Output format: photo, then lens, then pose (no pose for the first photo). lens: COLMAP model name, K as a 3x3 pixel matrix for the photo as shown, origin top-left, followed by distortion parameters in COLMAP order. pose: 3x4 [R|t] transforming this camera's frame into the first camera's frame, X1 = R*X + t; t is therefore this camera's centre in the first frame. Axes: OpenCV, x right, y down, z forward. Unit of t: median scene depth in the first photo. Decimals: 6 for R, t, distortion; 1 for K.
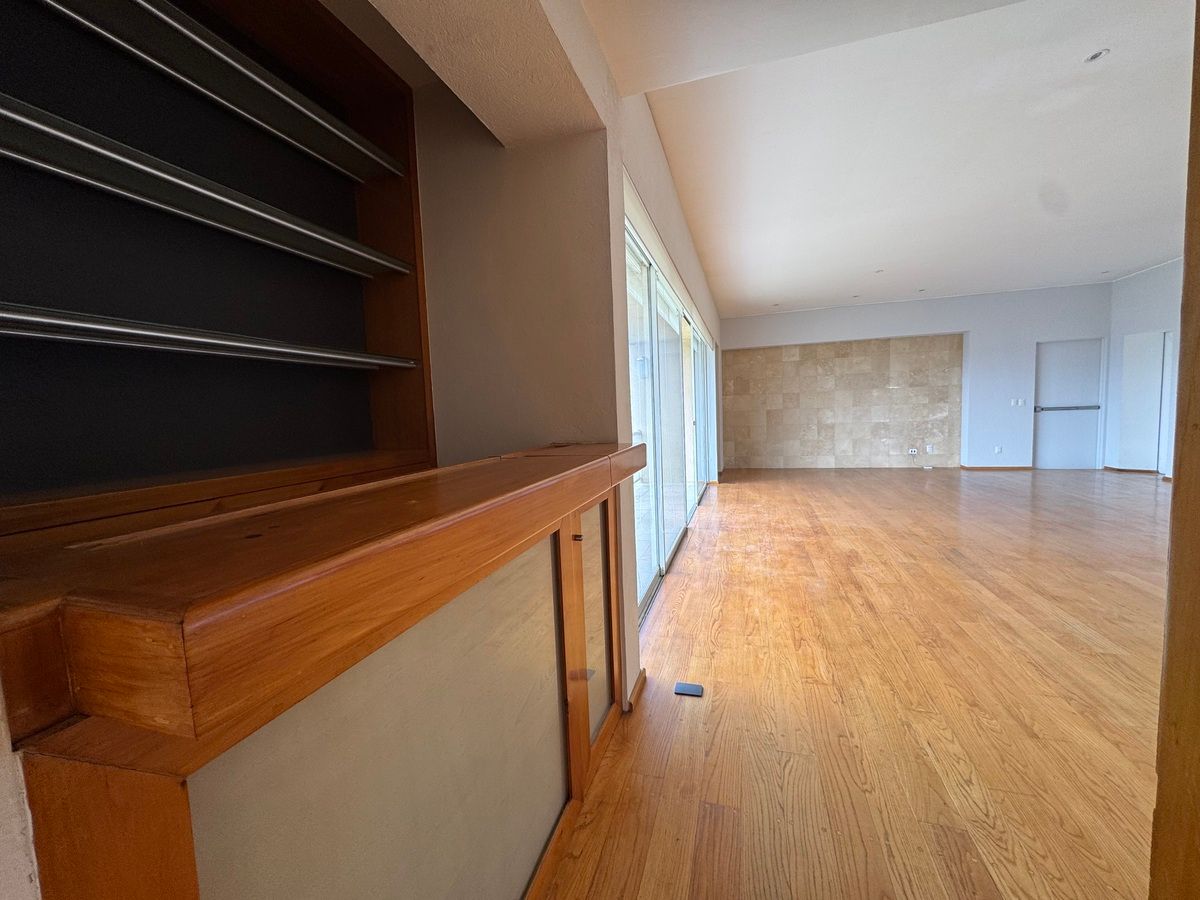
lens RADIAL K [[476.8, 0, 600.0], [0, 476.8, 450.0], [0, 0, 1]] dist [0.001920, 0.000010]
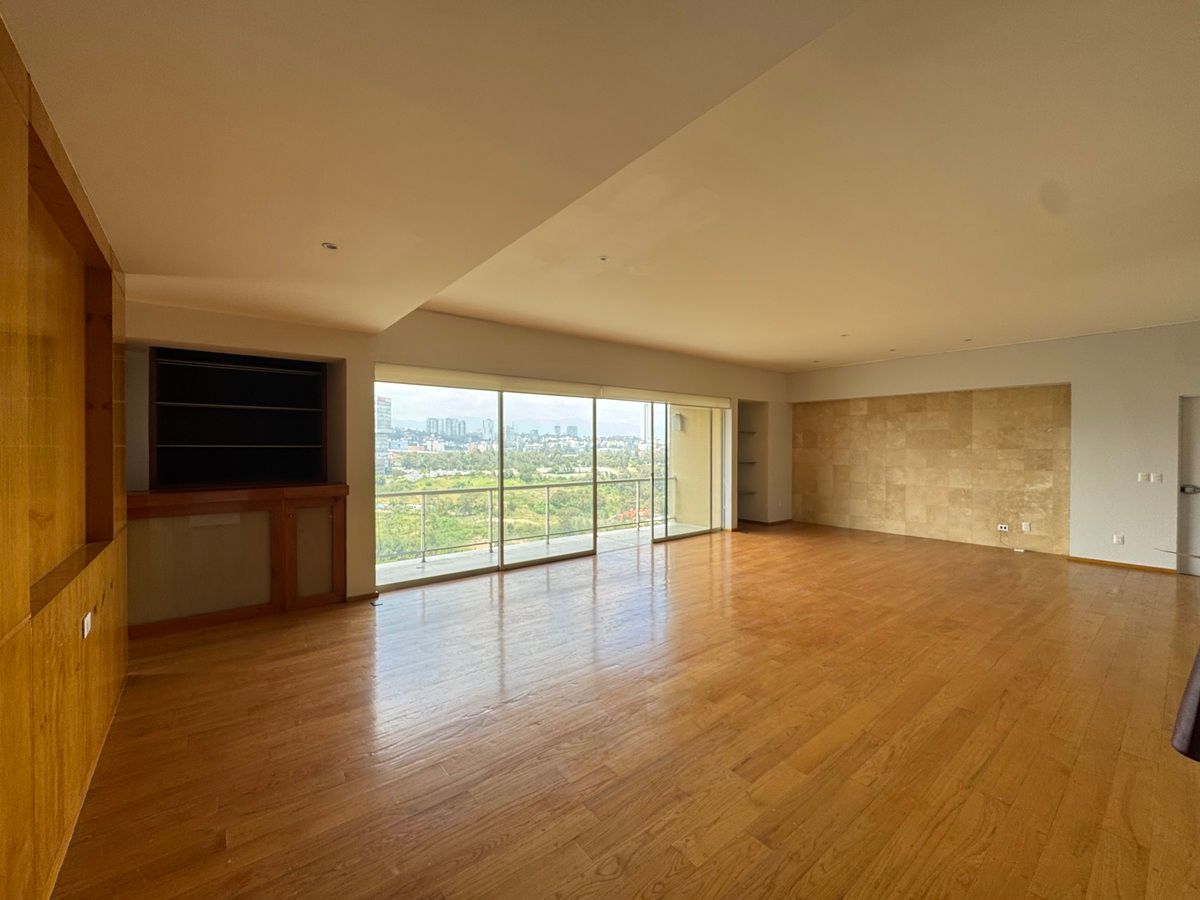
lens RADIAL K [[476.8, 0, 600.0], [0, 476.8, 450.0], [0, 0, 1]] dist [0.001920, 0.000010]
pose [[0.832188, 0.045905, -0.552590, 0.521658], [-0.080396, 0.996026, -0.038333, -0.041914], [0.548634, 0.076326, 0.832571, -0.064773]]
